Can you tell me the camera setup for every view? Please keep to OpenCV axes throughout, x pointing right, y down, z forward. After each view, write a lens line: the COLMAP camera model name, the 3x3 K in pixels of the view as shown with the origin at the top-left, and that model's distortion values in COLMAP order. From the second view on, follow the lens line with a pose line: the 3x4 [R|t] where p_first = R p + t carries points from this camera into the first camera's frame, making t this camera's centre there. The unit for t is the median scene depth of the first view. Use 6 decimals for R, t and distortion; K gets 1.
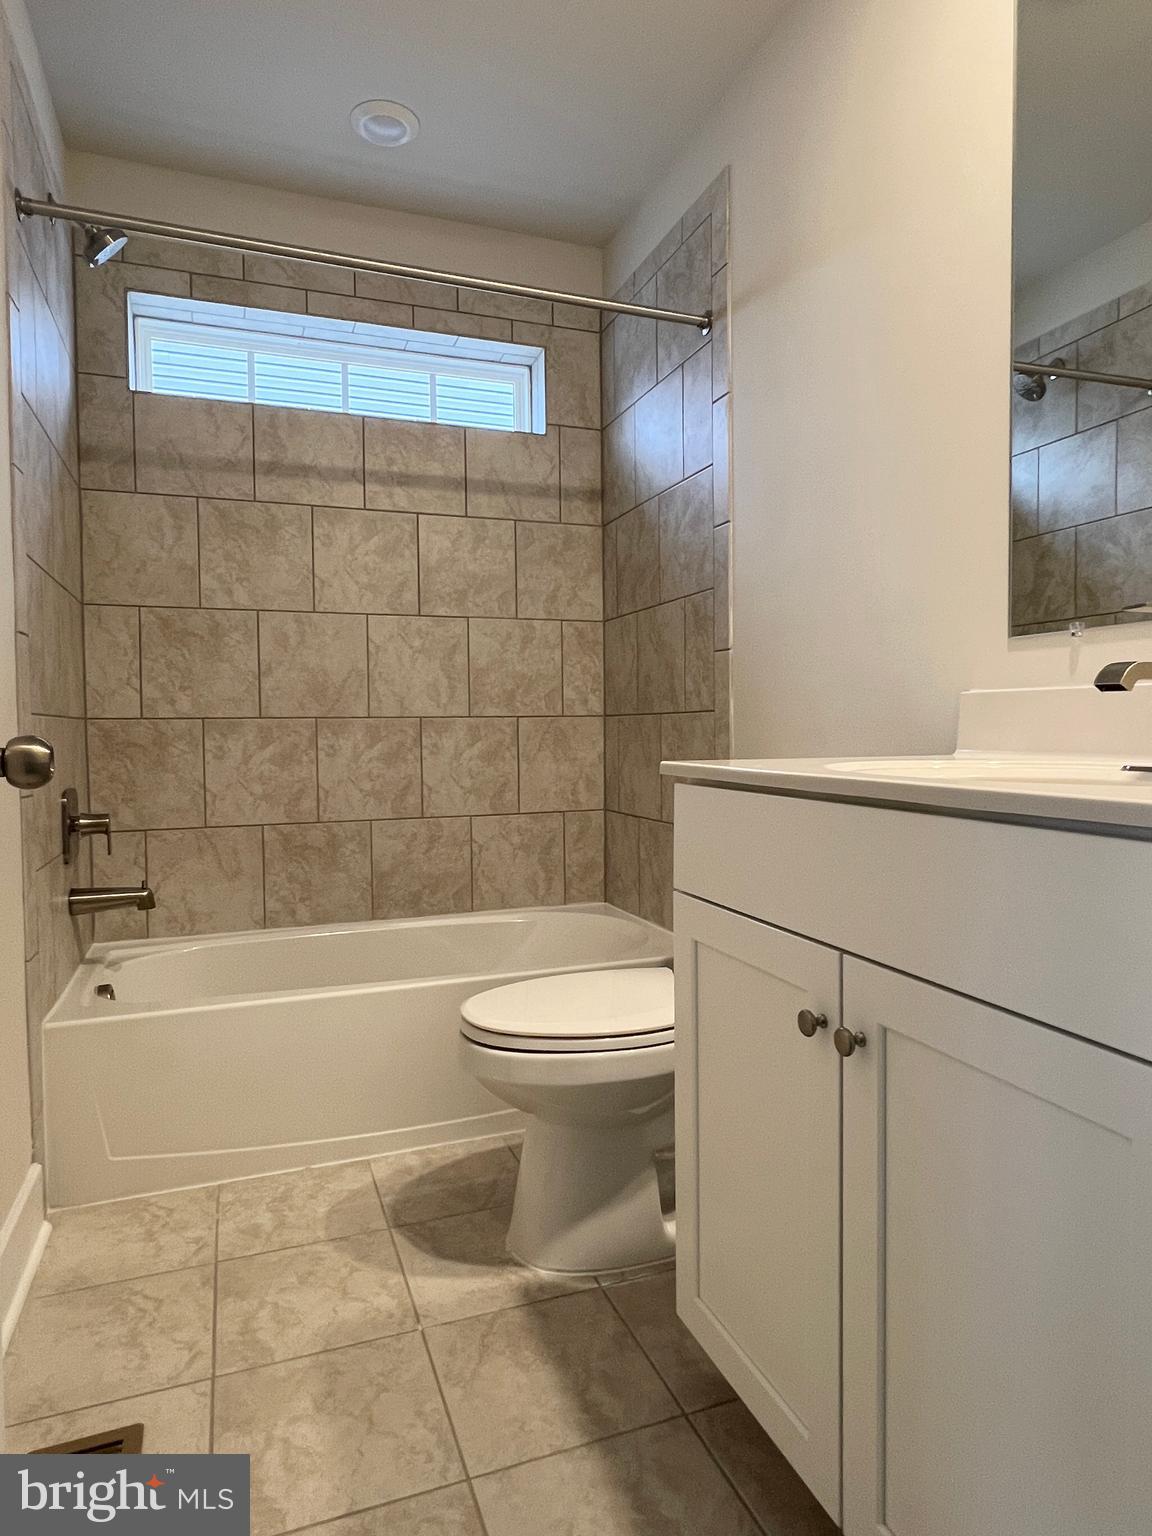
lens RADIAL K [[923.6, 0, 574.7], [0, 923.6, 767.2], [0, 0, 1]] dist [-0.002578, -0.001748]
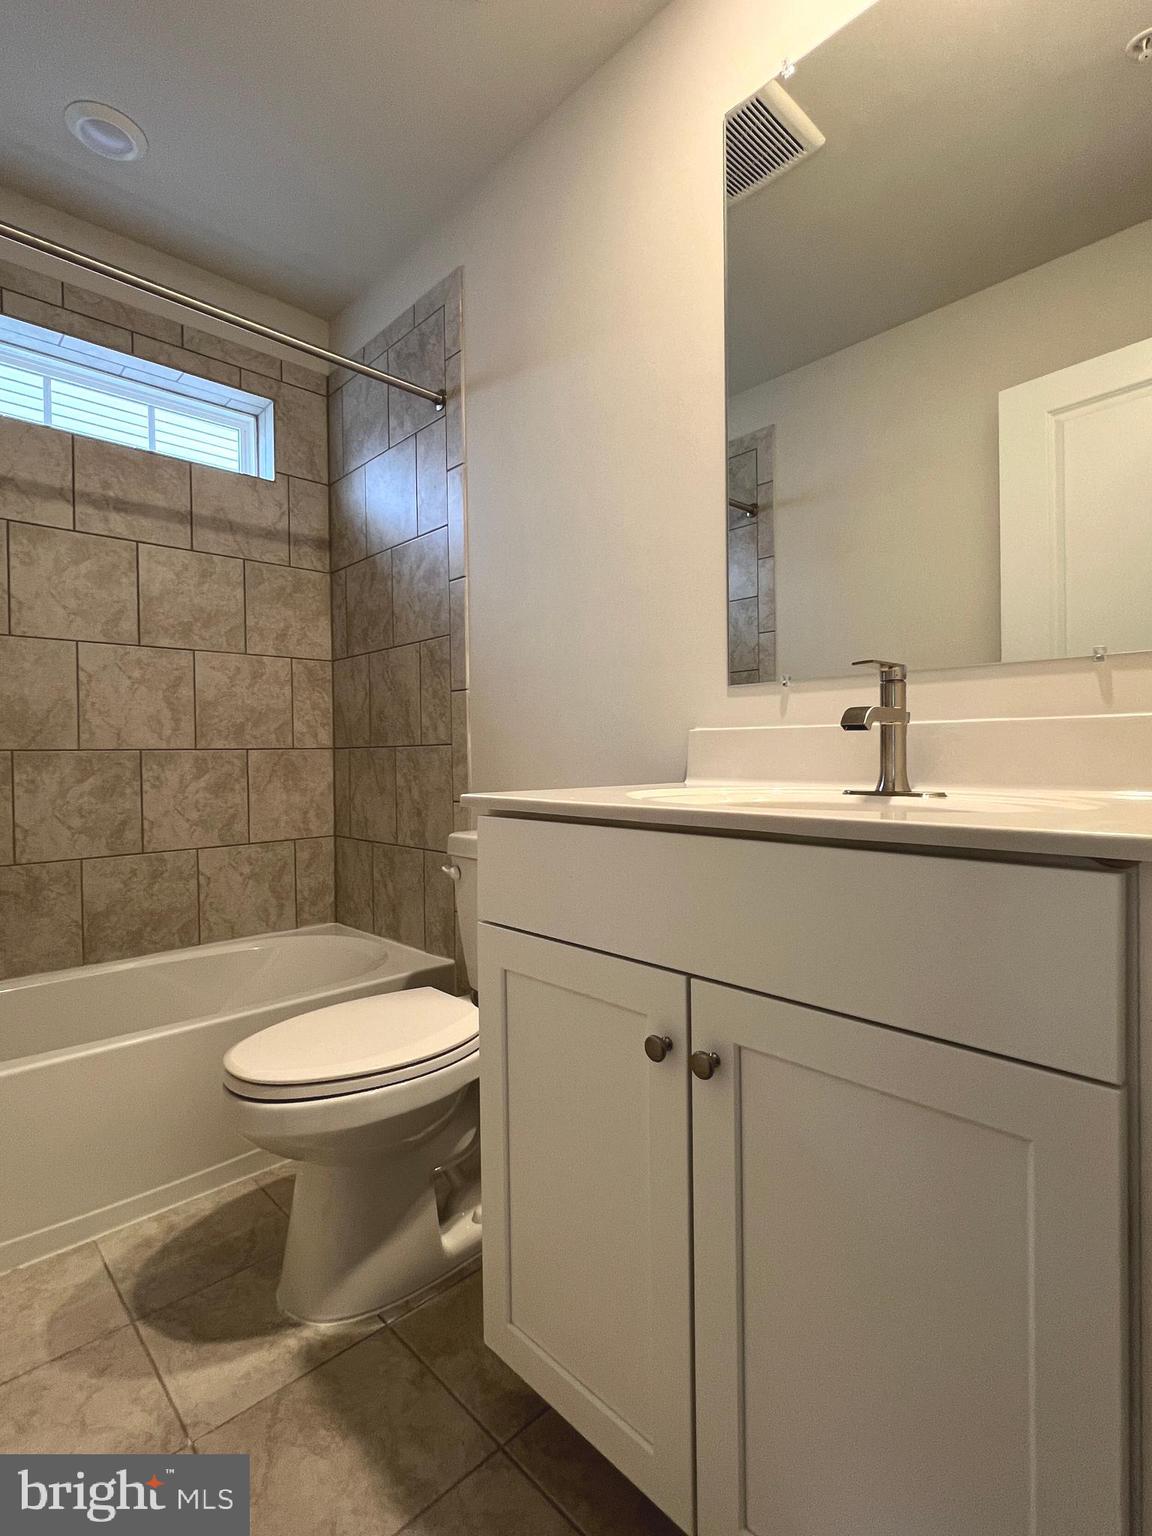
lens RADIAL K [[747.4, 0, 578.9], [0, 747.4, 764.6], [0, 0, 1]] dist [-0.003652, 0.001122]
pose [[0.916997, -0.007548, 0.398823, -0.069745], [0.020721, 0.999373, -0.028727, -0.007782], [-0.398356, 0.034607, 0.916578, 0.115875]]
